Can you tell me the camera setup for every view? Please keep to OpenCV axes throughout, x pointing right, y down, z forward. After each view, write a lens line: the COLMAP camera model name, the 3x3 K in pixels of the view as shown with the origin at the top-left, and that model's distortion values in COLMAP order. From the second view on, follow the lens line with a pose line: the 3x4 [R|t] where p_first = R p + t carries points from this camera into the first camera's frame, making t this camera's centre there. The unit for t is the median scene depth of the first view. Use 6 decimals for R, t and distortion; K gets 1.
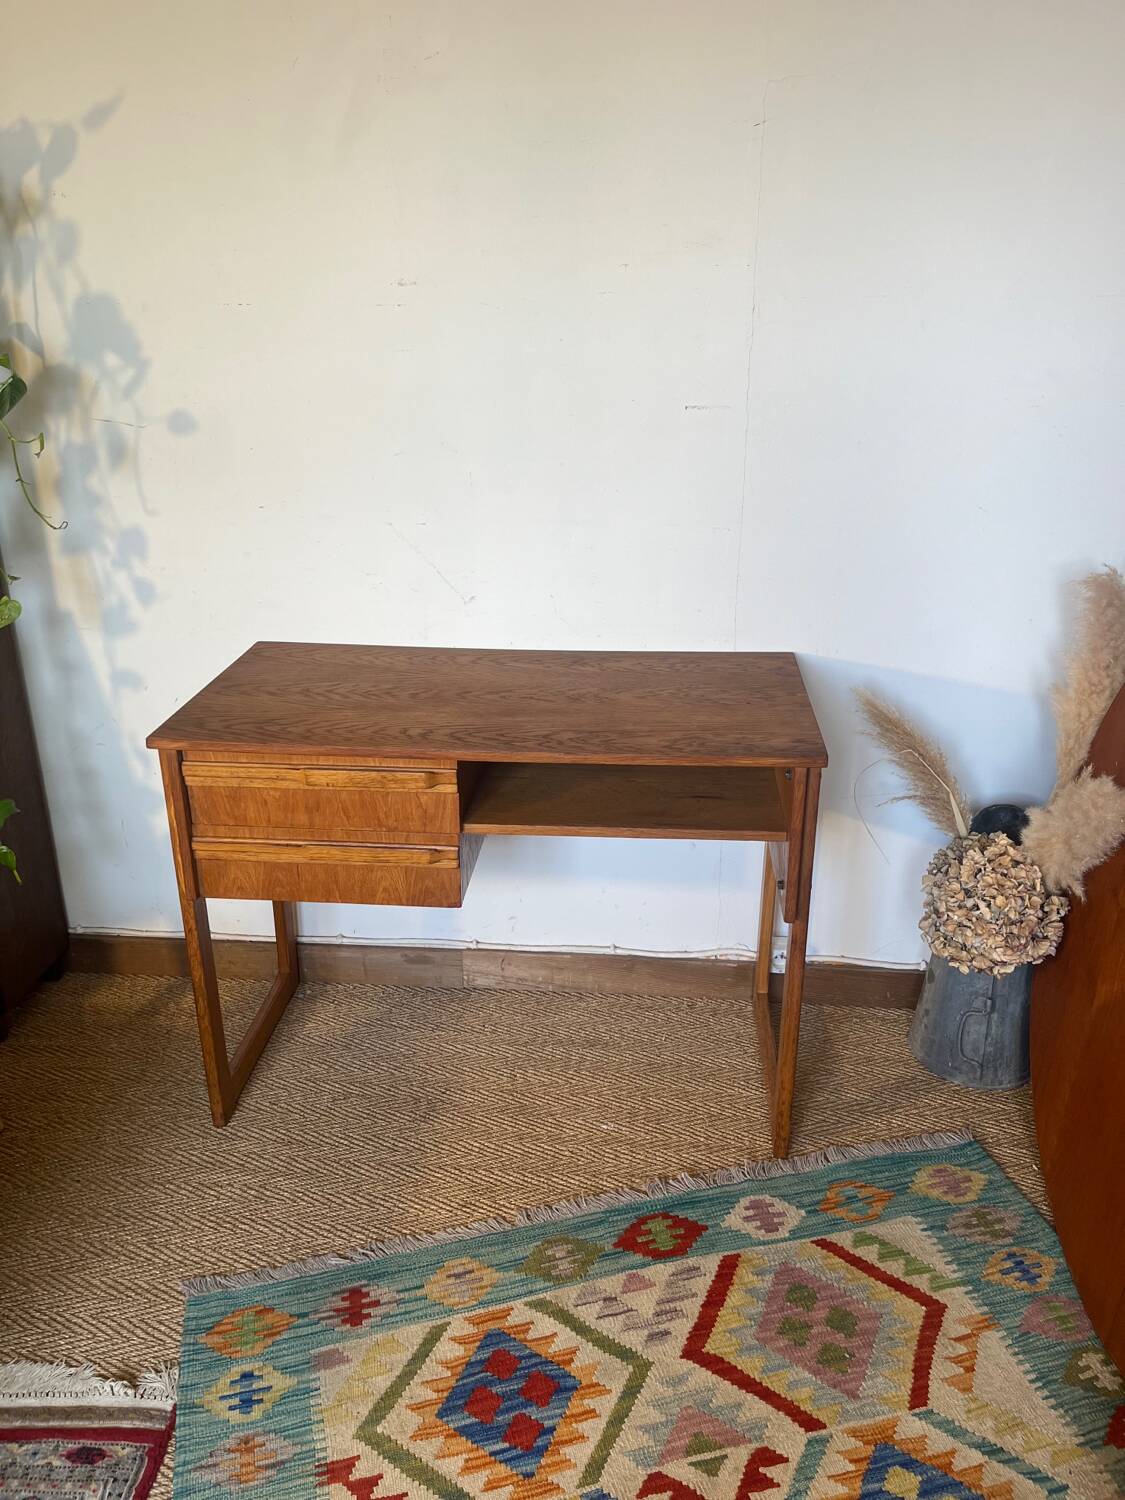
lens RADIAL K [[1141.0, 0, 564.1], [0, 1141.0, 753.9], [0, 0, 1]] dist [0.089166, -0.130918]
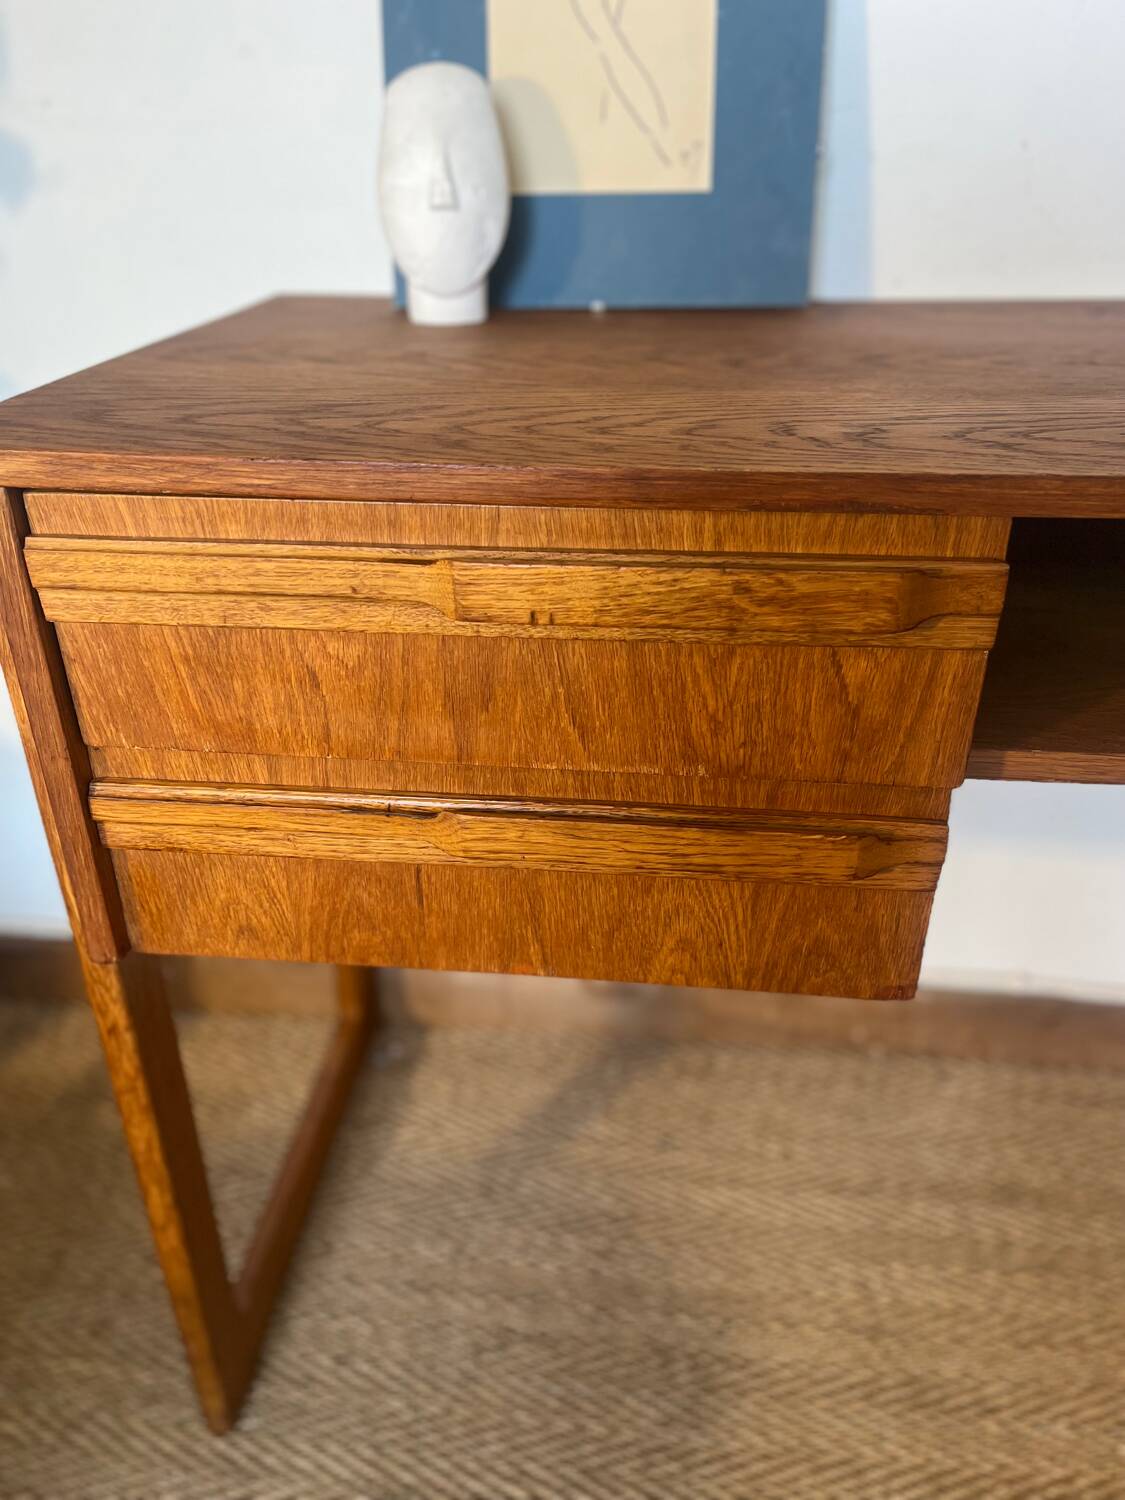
lens RADIAL K [[1141.0, 0, 565.2], [0, 1141.0, 756.7], [0, 0, 1]] dist [0.089166, -0.130918]
pose [[0.999755, 0.004461, -0.021703, -0.185355], [-0.002051, 0.993949, 0.109820, 0.029869], [0.022062, -0.109748, 0.993715, 0.689258]]
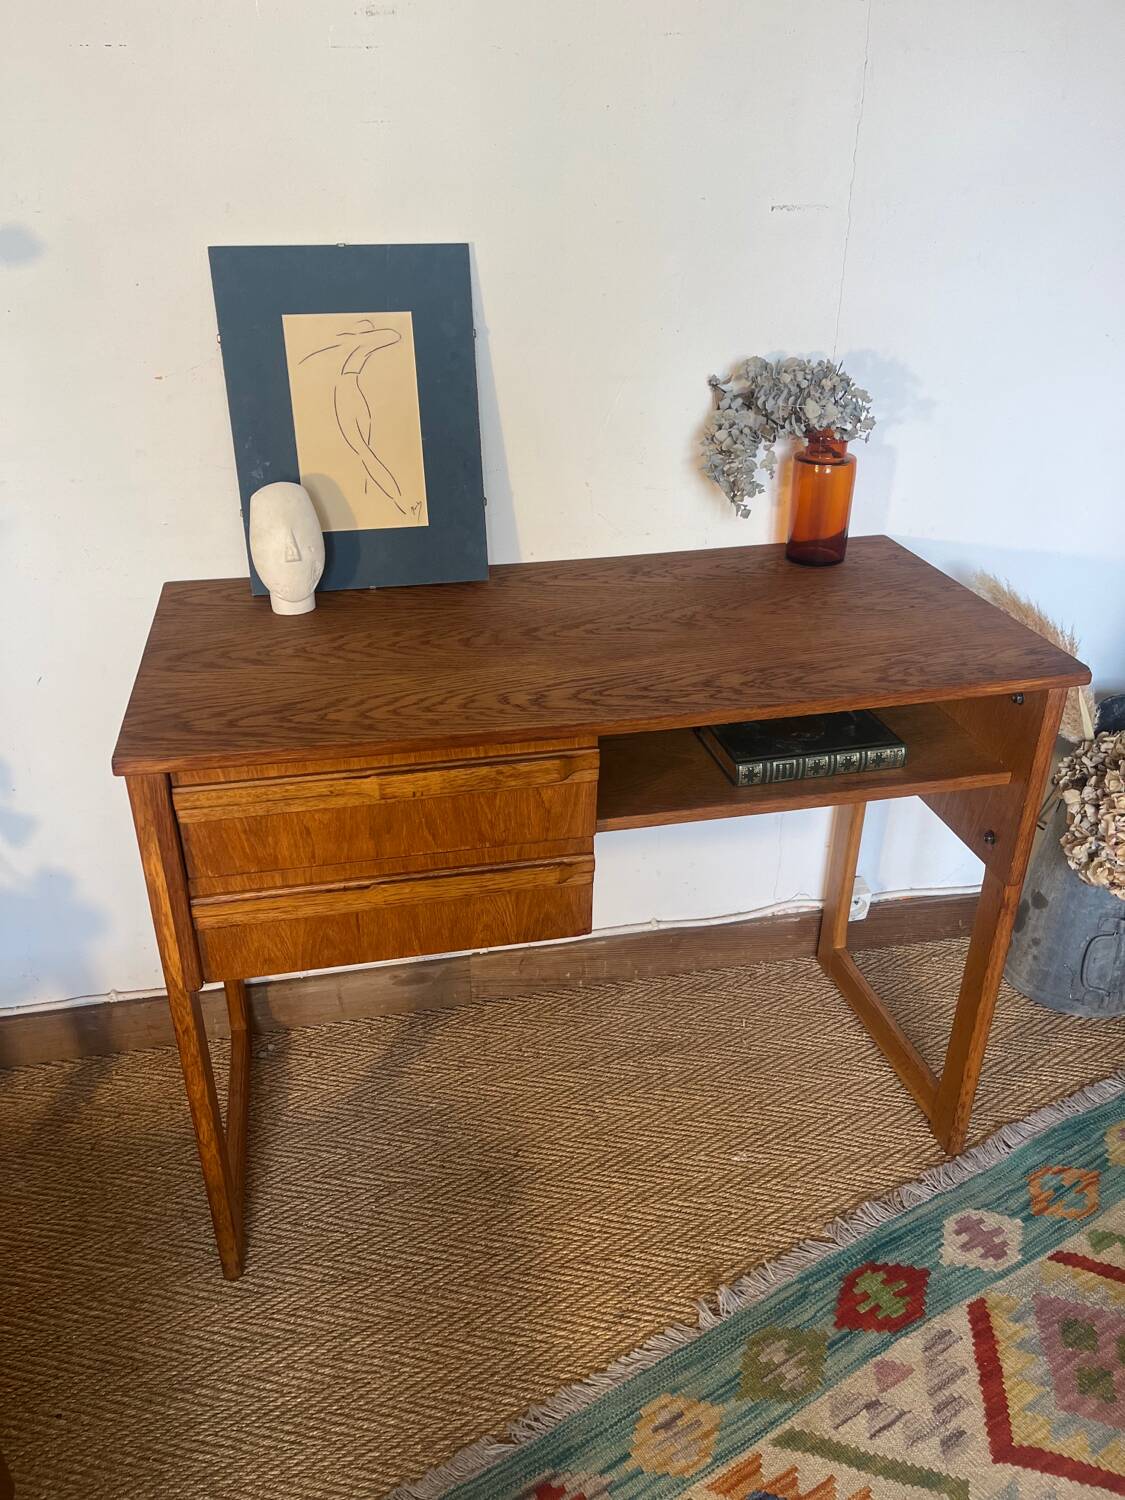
lens RADIAL K [[1141.0, 0, 565.4], [0, 1141.0, 757.7], [0, 0, 1]] dist [0.089166, -0.130918]
pose [[0.957685, -0.130449, 0.256560, -0.278853], [0.104899, 0.988277, 0.110927, -0.056120], [-0.268023, -0.079320, 0.960142, 0.331638]]
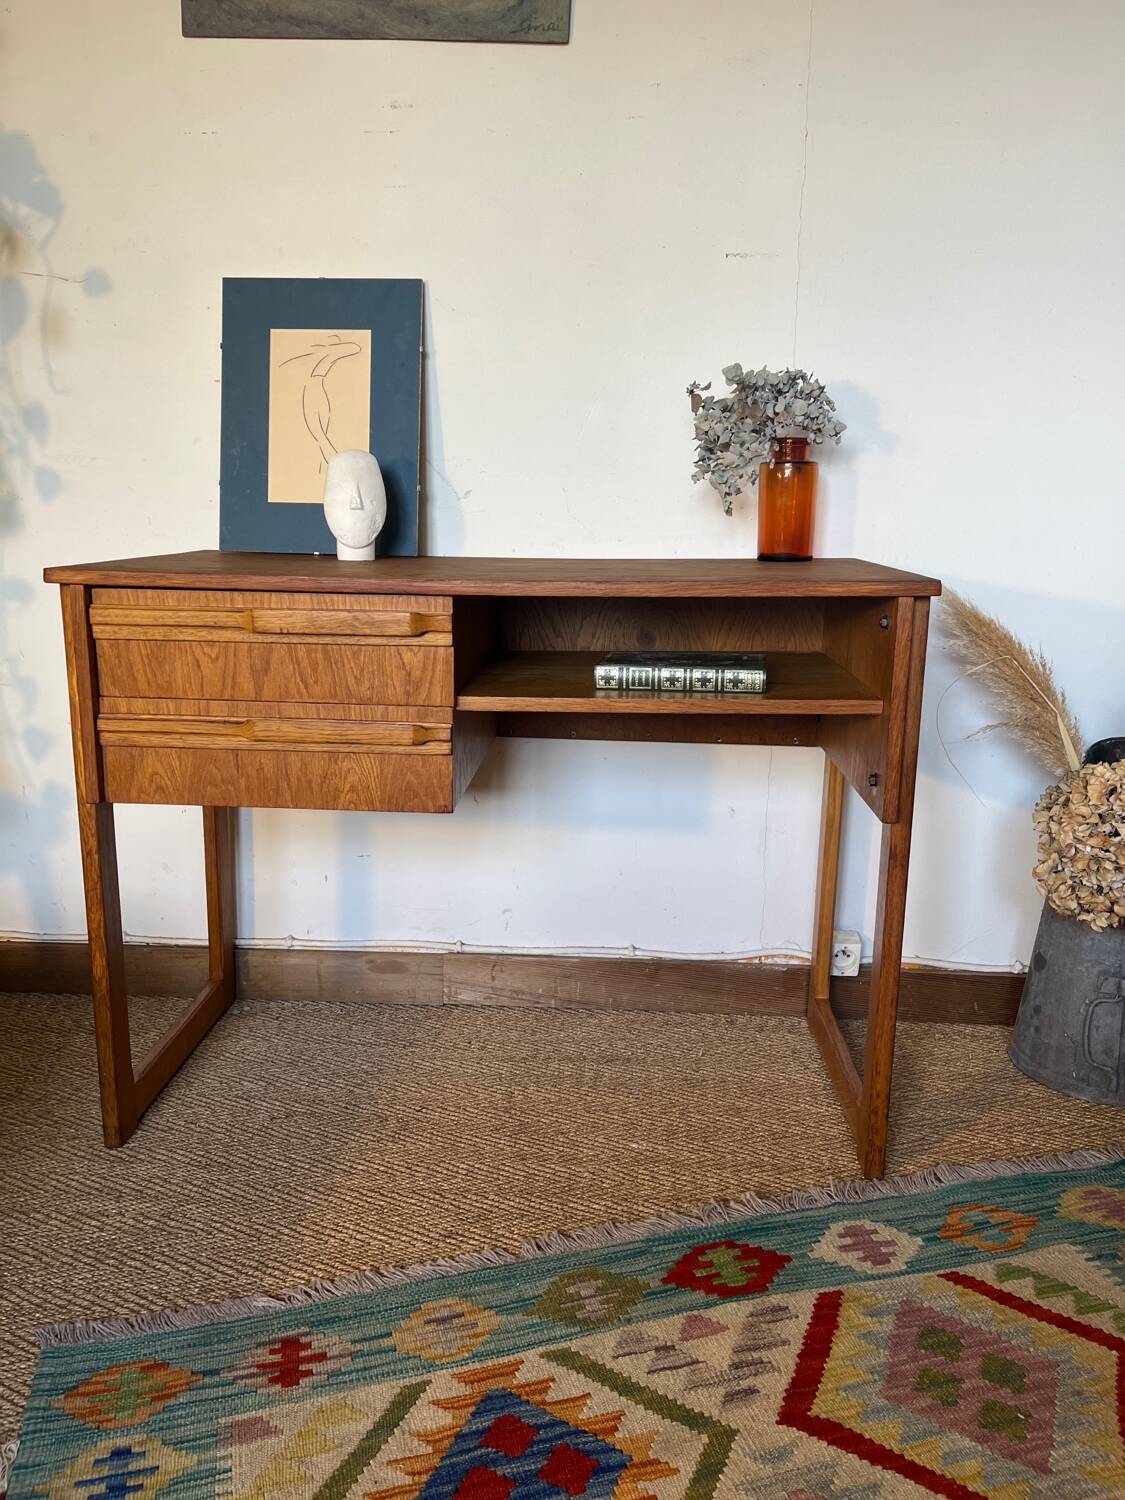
lens RADIAL K [[1141.0, 0, 560.8], [0, 1141.0, 751.1], [0, 0, 1]] dist [0.089166, -0.130918]
pose [[0.999508, 0.008245, 0.030257, -0.042605], [-0.002907, 0.985024, -0.172391, 0.227866], [-0.031225, 0.172218, 0.984564, 0.249867]]
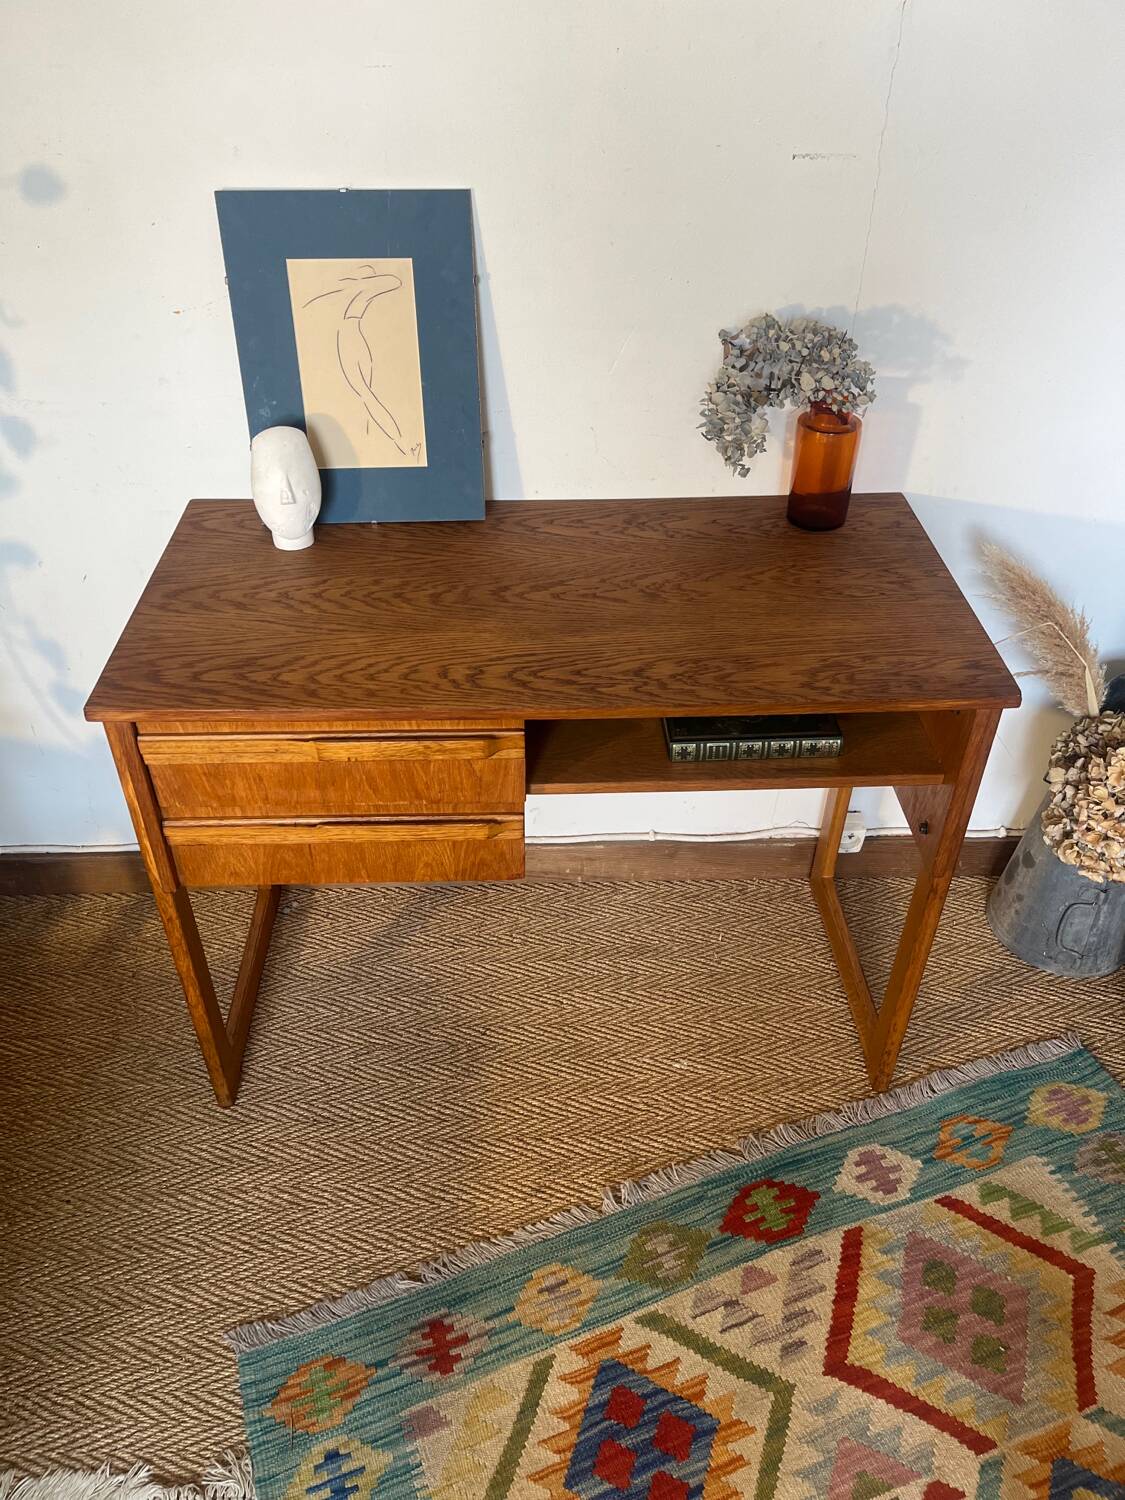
lens RADIAL K [[1141.0, 0, 569.2], [0, 1141.0, 762.5], [0, 0, 1]] dist [0.089166, -0.130918]
pose [[0.992820, -0.065123, 0.100339, -0.135202], [0.034828, 0.959847, 0.278355, -0.163004], [-0.114437, -0.272862, 0.955223, 0.270411]]
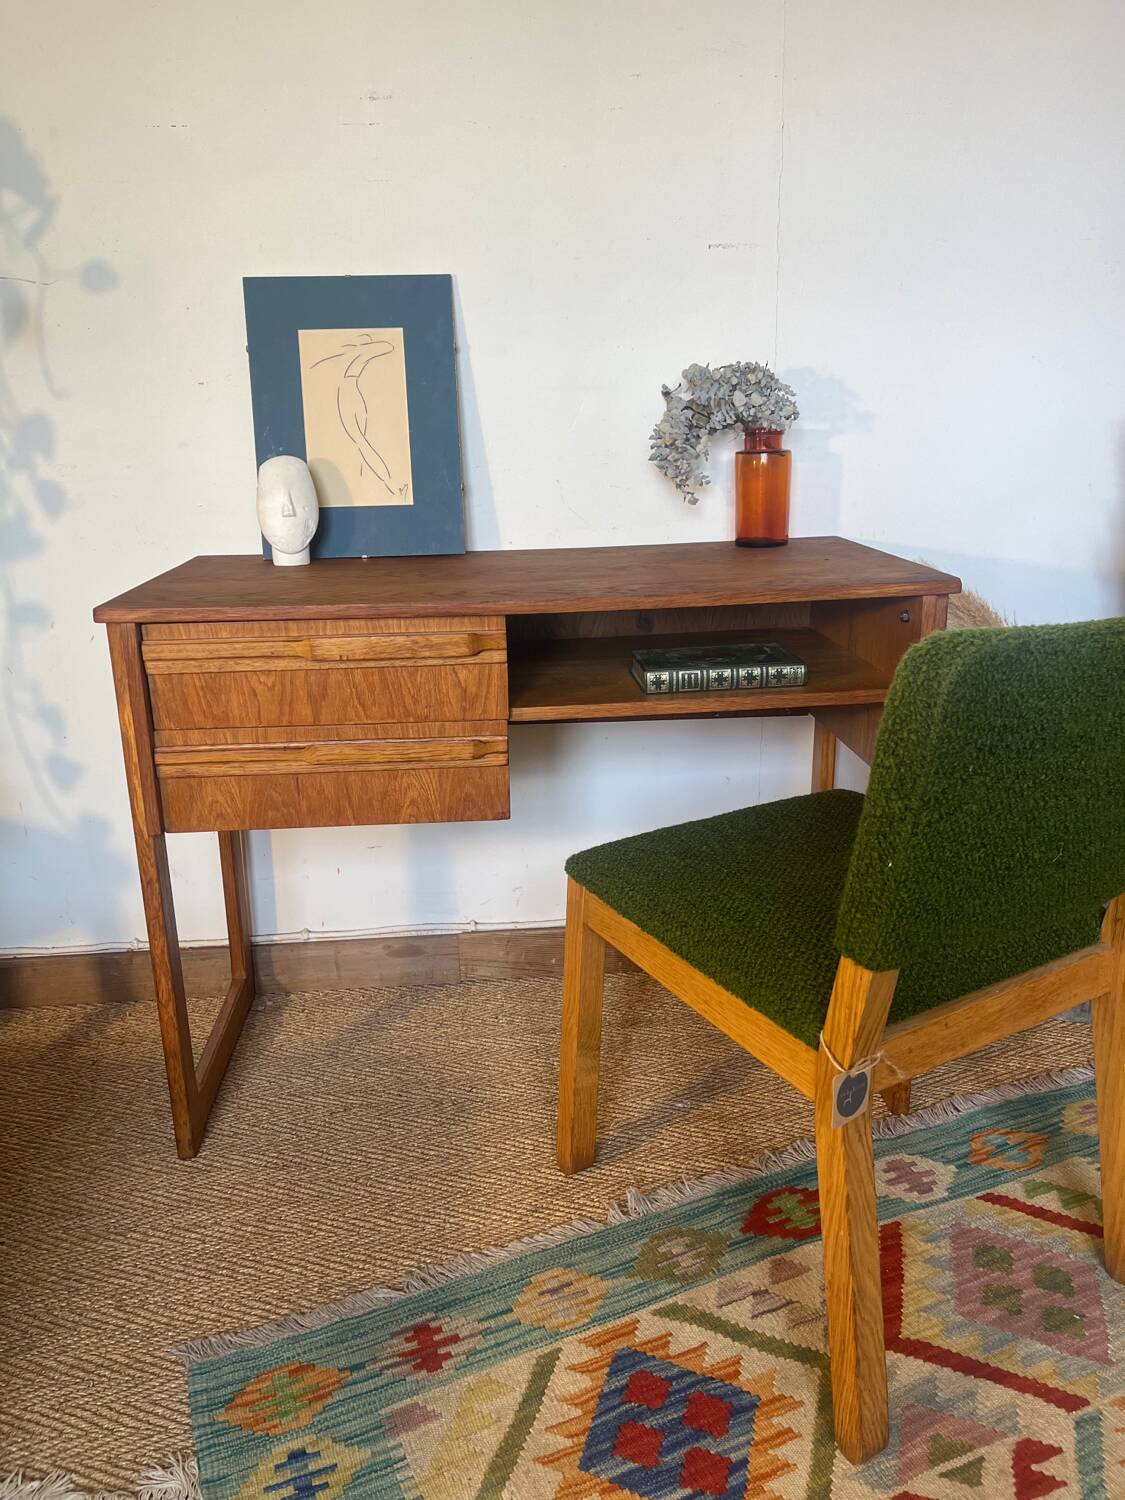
lens RADIAL K [[1141.0, 0, 563.6], [0, 1141.0, 756.9], [0, 0, 1]] dist [0.089166, -0.130918]
pose [[0.987820, -0.061566, 0.142904, -0.166264], [0.075557, 0.992640, -0.094641, 0.172175], [-0.136026, 0.104285, 0.985201, 0.214168]]
